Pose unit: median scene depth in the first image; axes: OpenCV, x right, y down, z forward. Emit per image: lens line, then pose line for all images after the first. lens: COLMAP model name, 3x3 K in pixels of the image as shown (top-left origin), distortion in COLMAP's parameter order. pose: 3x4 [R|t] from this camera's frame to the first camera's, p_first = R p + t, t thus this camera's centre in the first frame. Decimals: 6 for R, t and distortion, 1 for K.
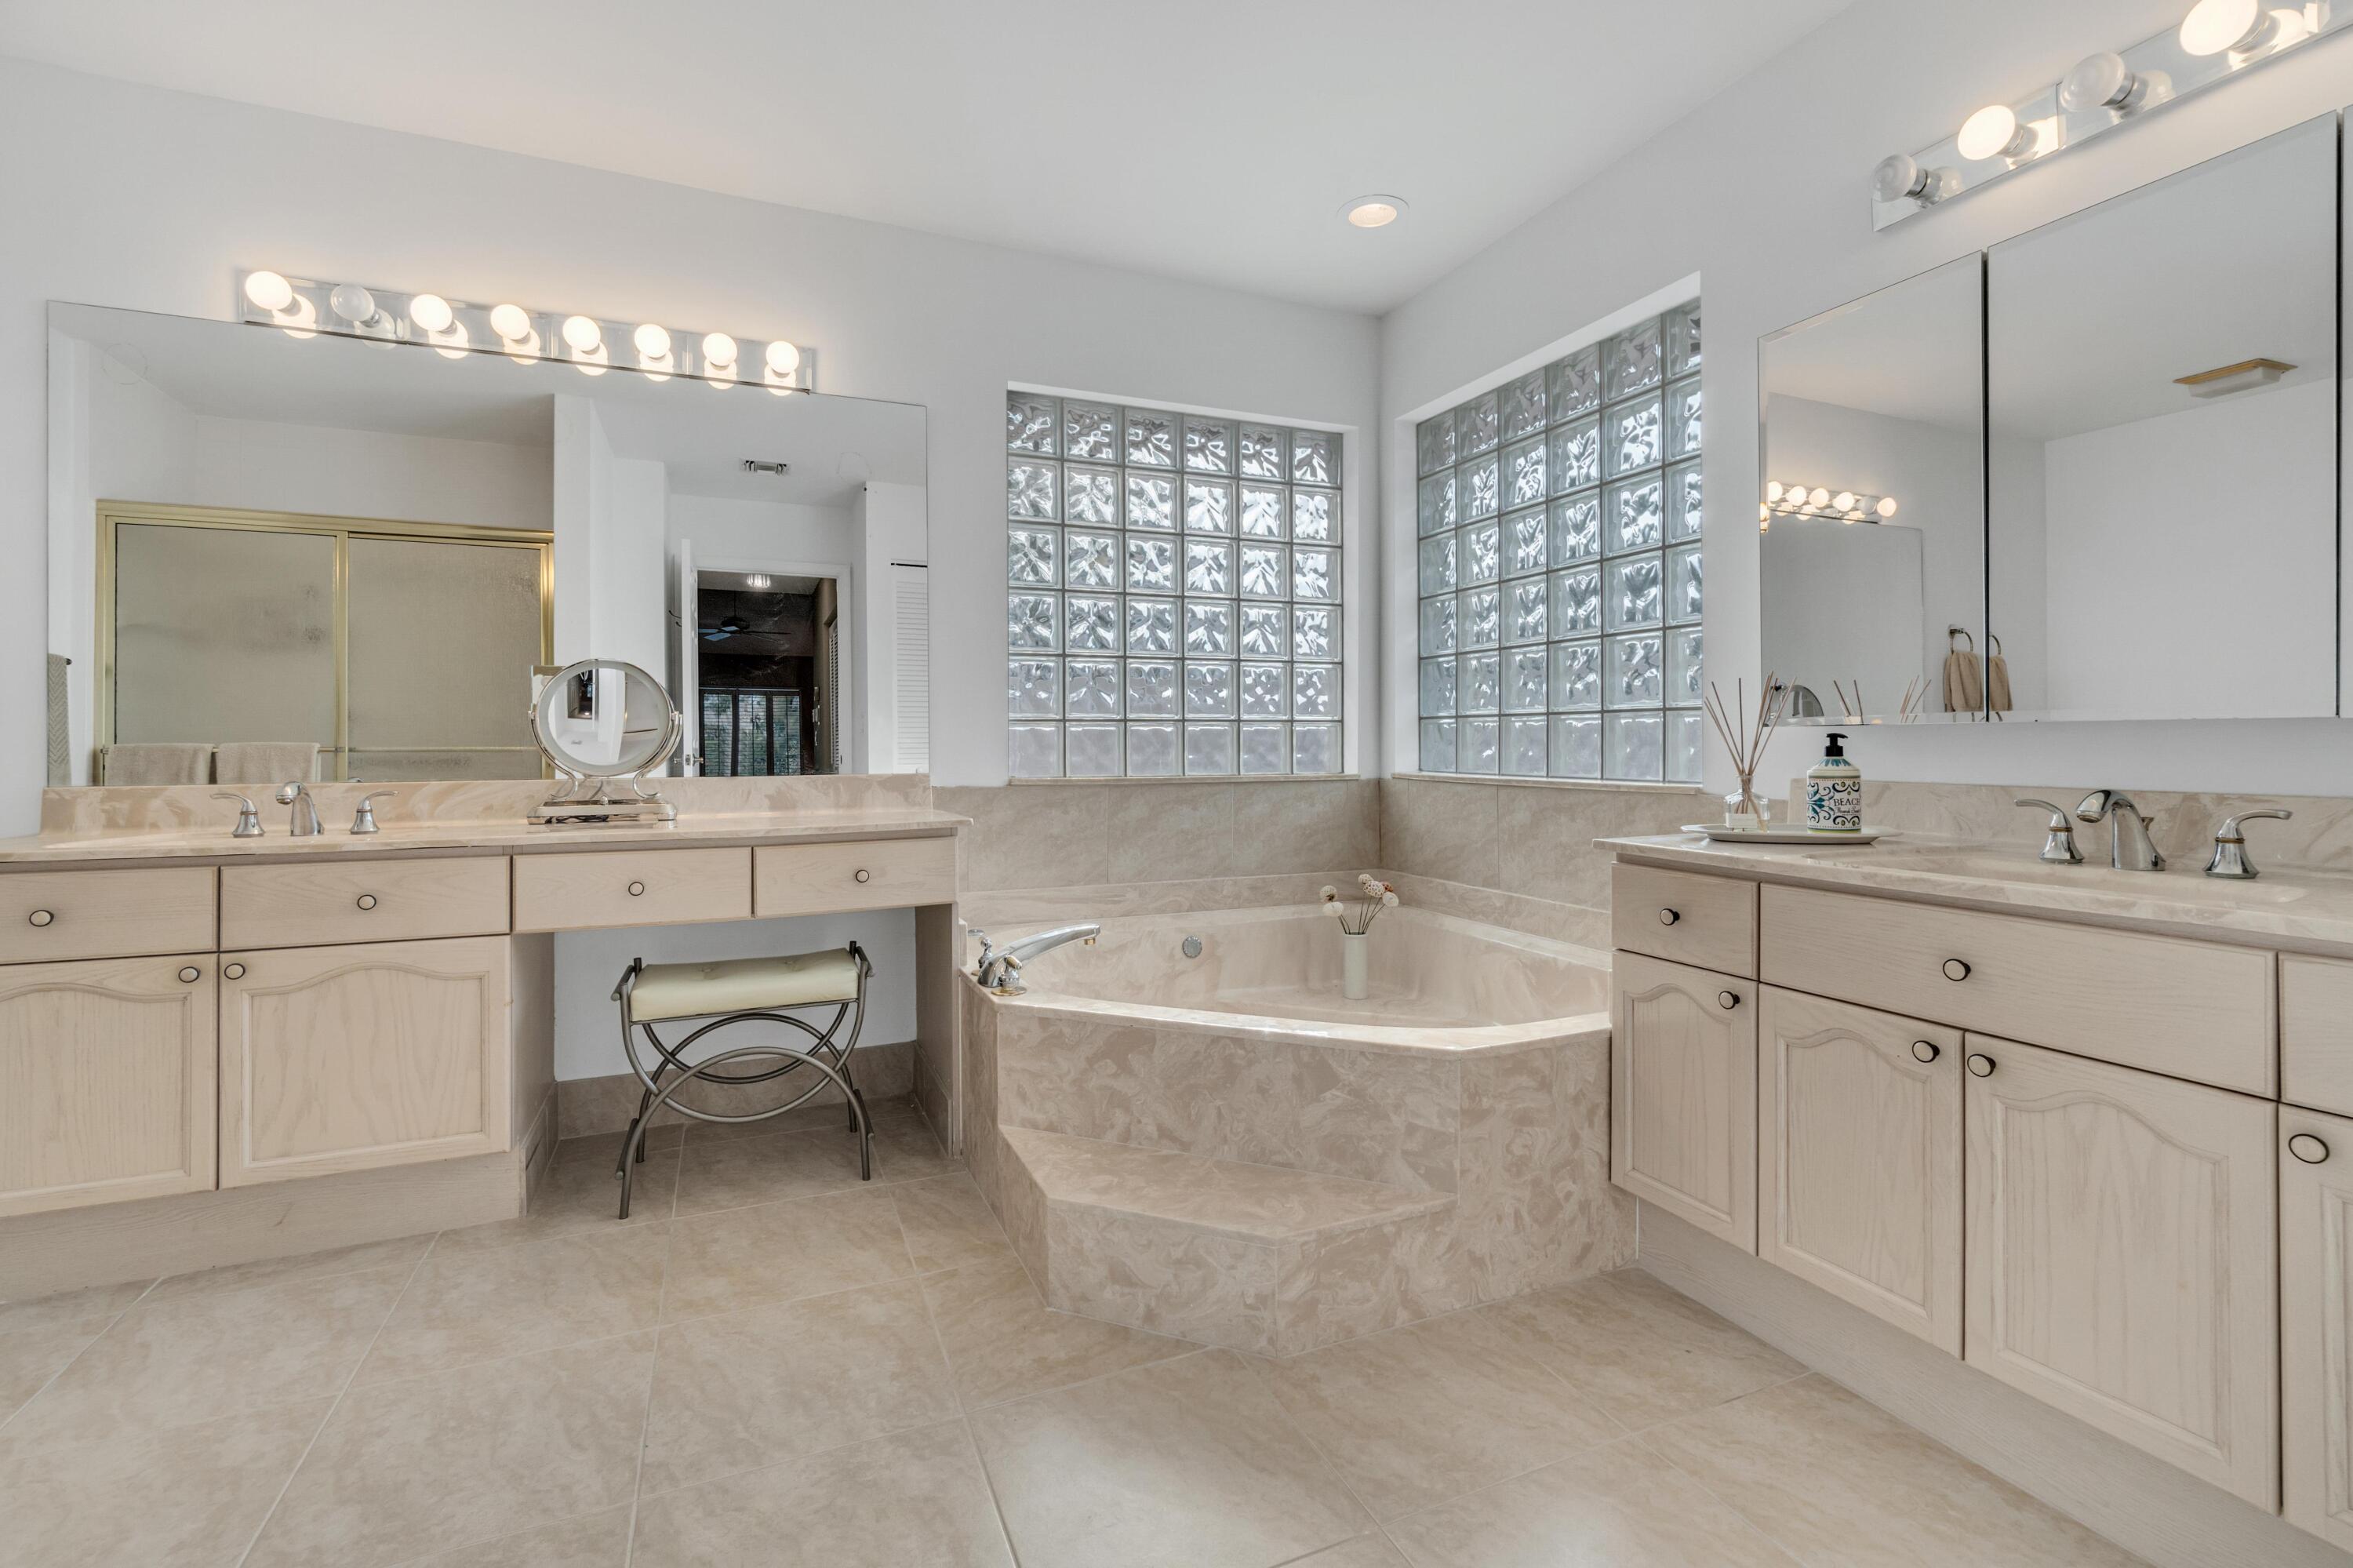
lens RADIAL K [[1037.9, 0, 1169.7], [0, 1037.9, 740.8], [0, 0, 1]] dist [-0.003776, -0.000377]
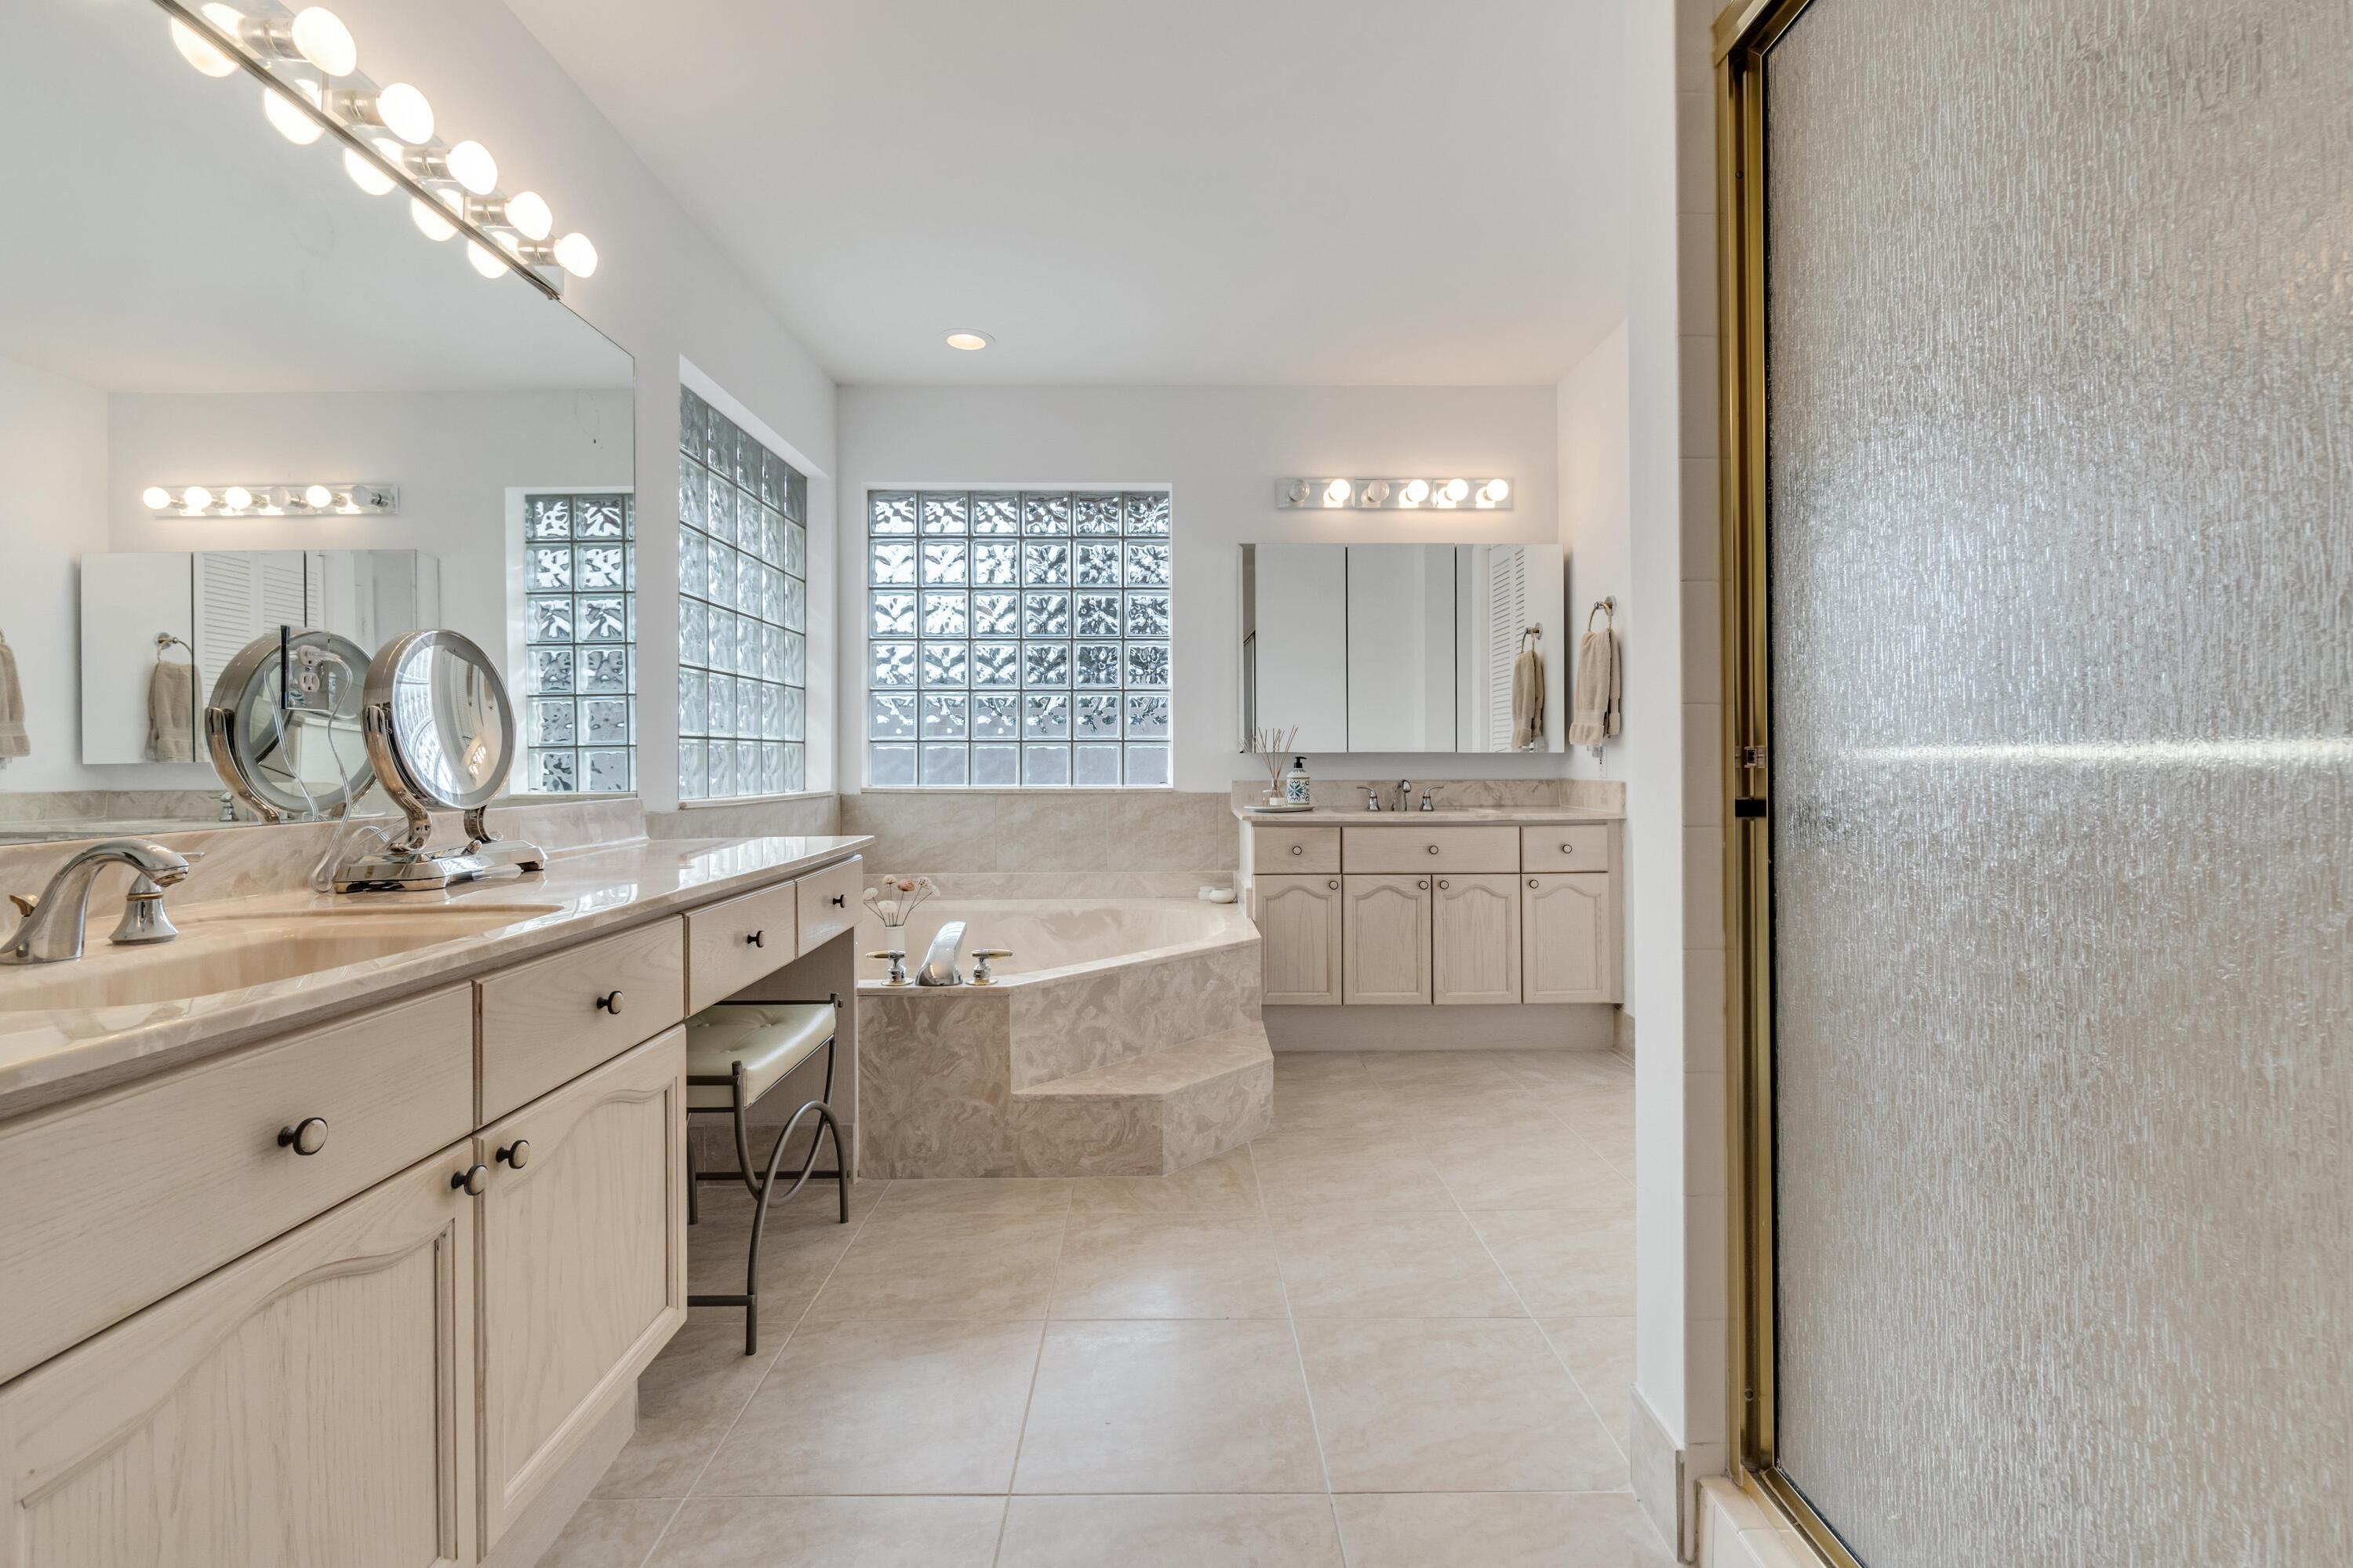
lens RADIAL K [[1037.9, 0, 1169.7], [0, 1037.9, 740.8], [0, 0, 1]] dist [-0.003776, -0.000377]
pose [[0.381386, 0.019610, 0.924208, -1.173999], [0.001574, 0.999760, -0.021862, 0.005256], [-0.924415, 0.009793, 0.381264, 0.396960]]
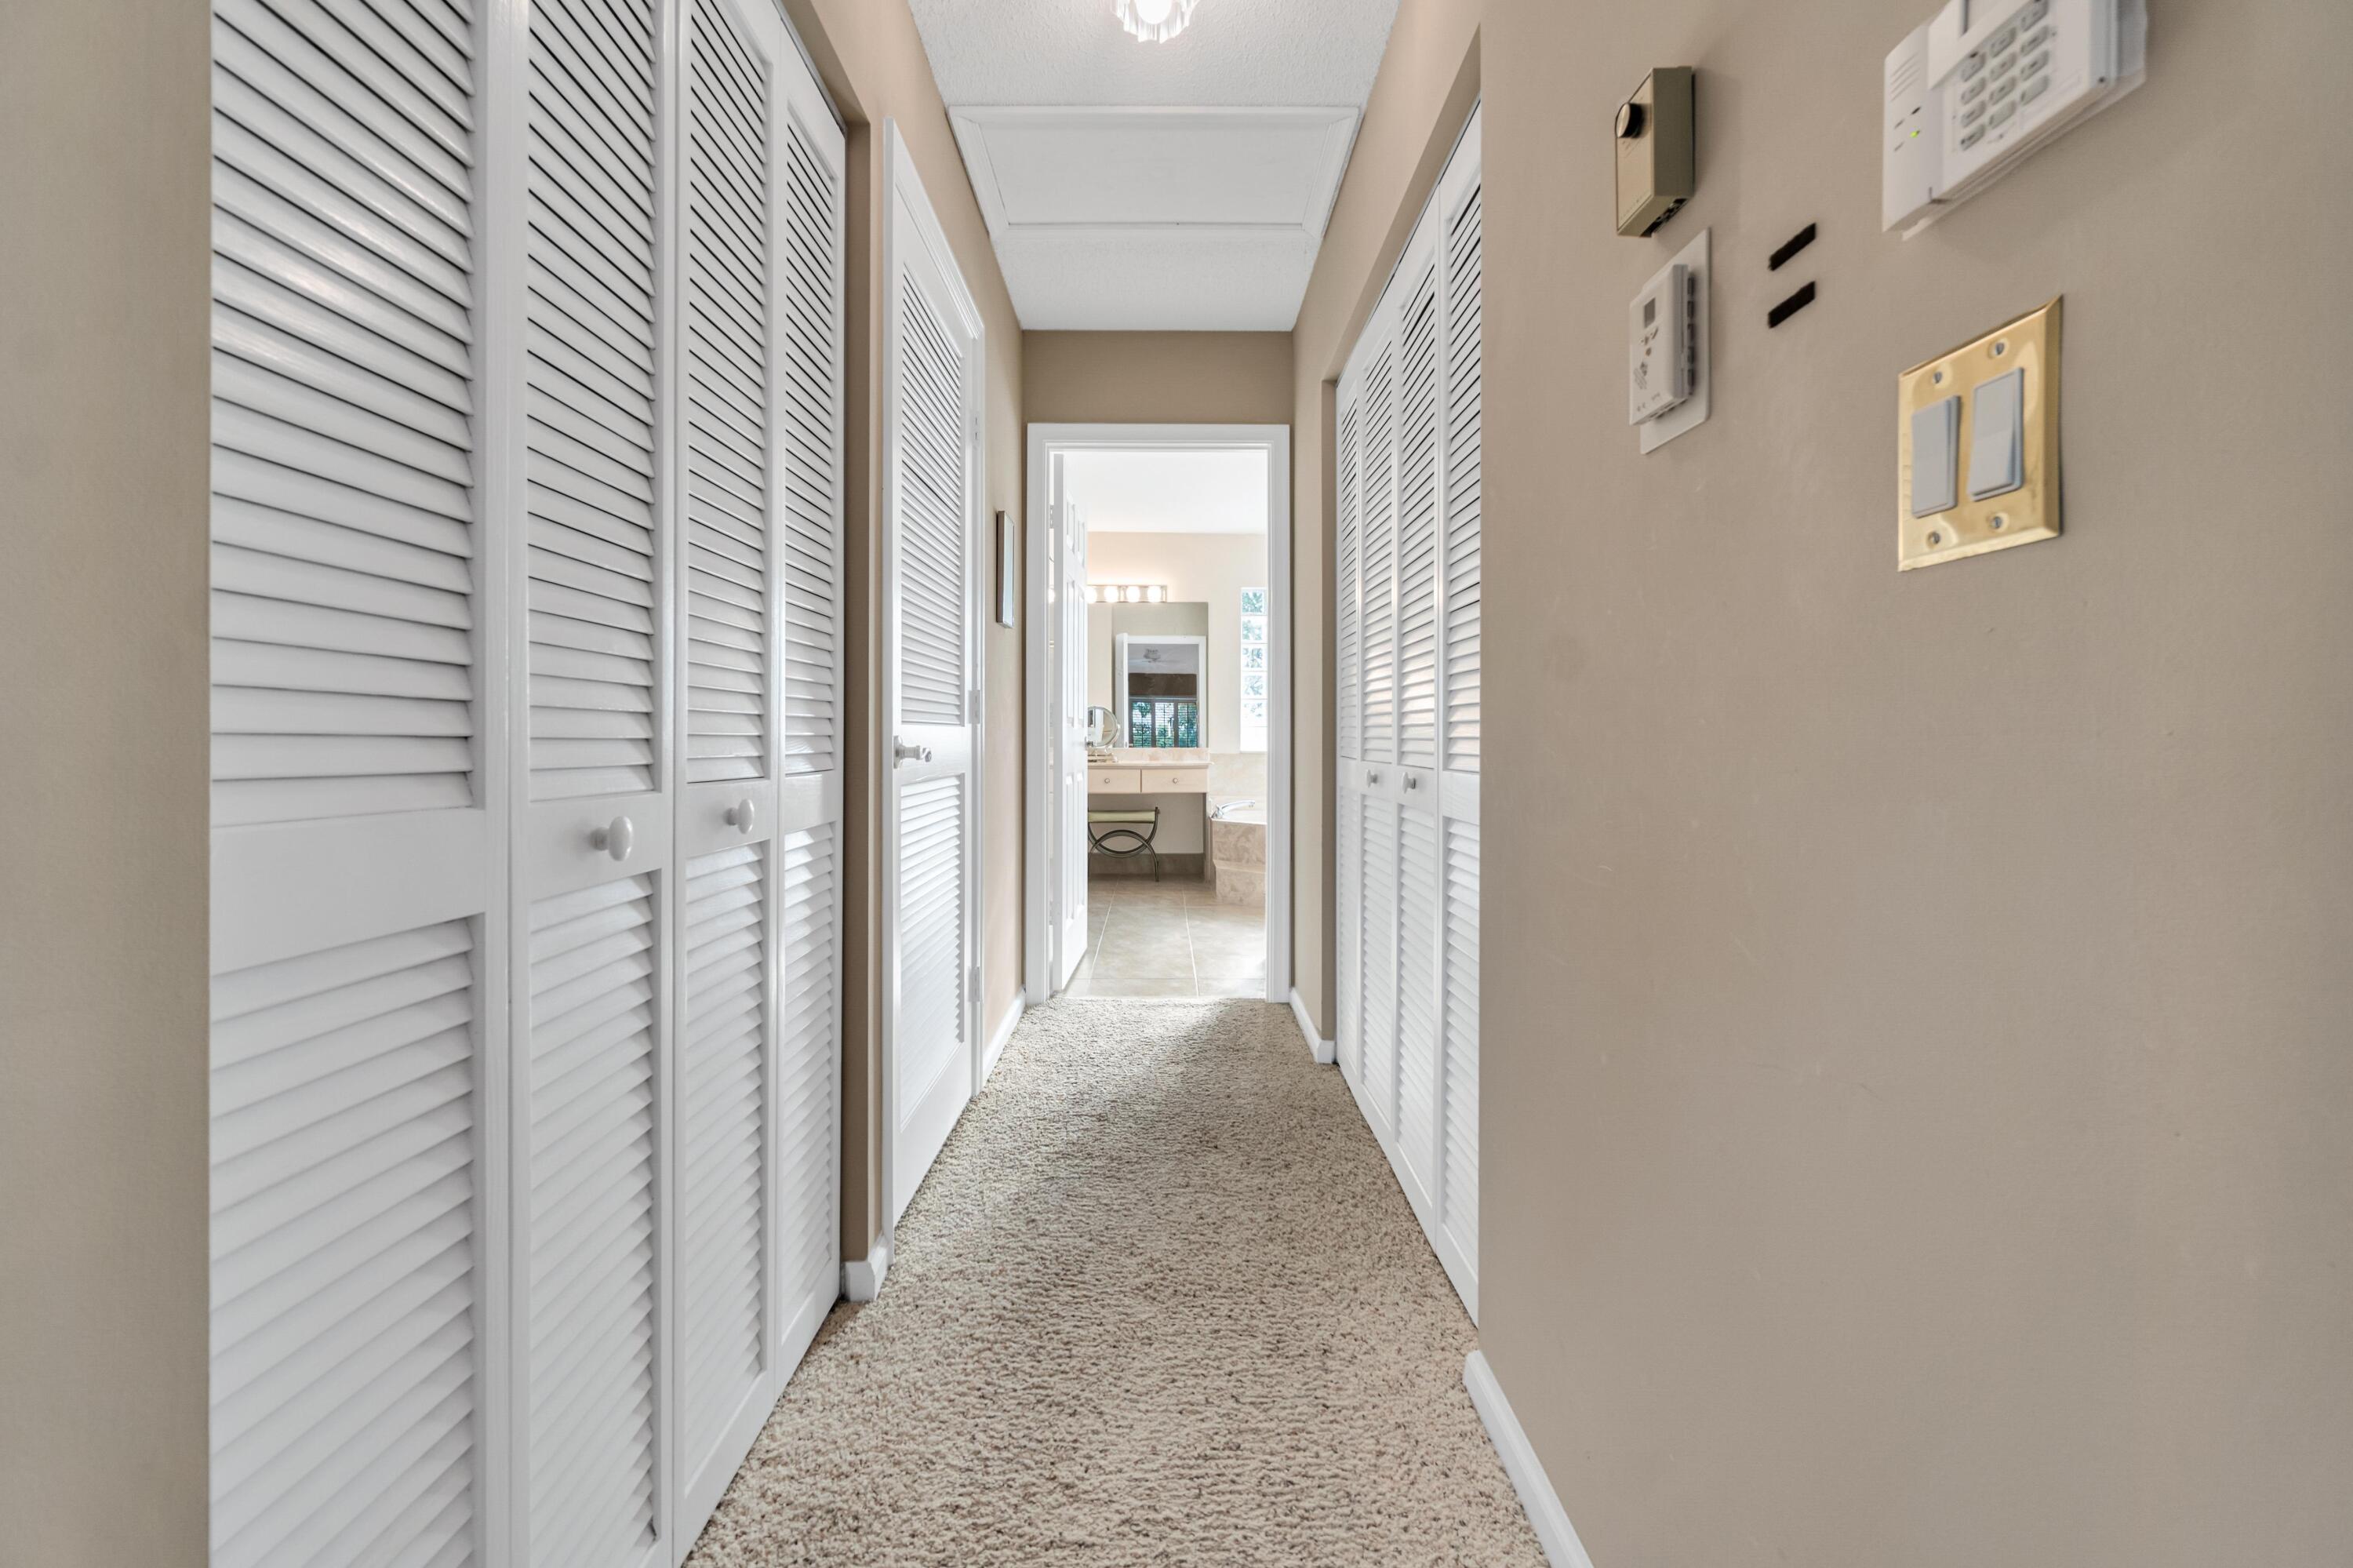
lens RADIAL K [[1037.9, 0, 1169.7], [0, 1037.9, 740.8], [0, 0, 1]] dist [-0.003776, -0.000377]
pose [[0.924673, 0.008541, -0.380666, 0.903789], [-0.006360, 0.999955, 0.006986, -0.003116], [0.380709, -0.004039, 0.924686, -1.932693]]
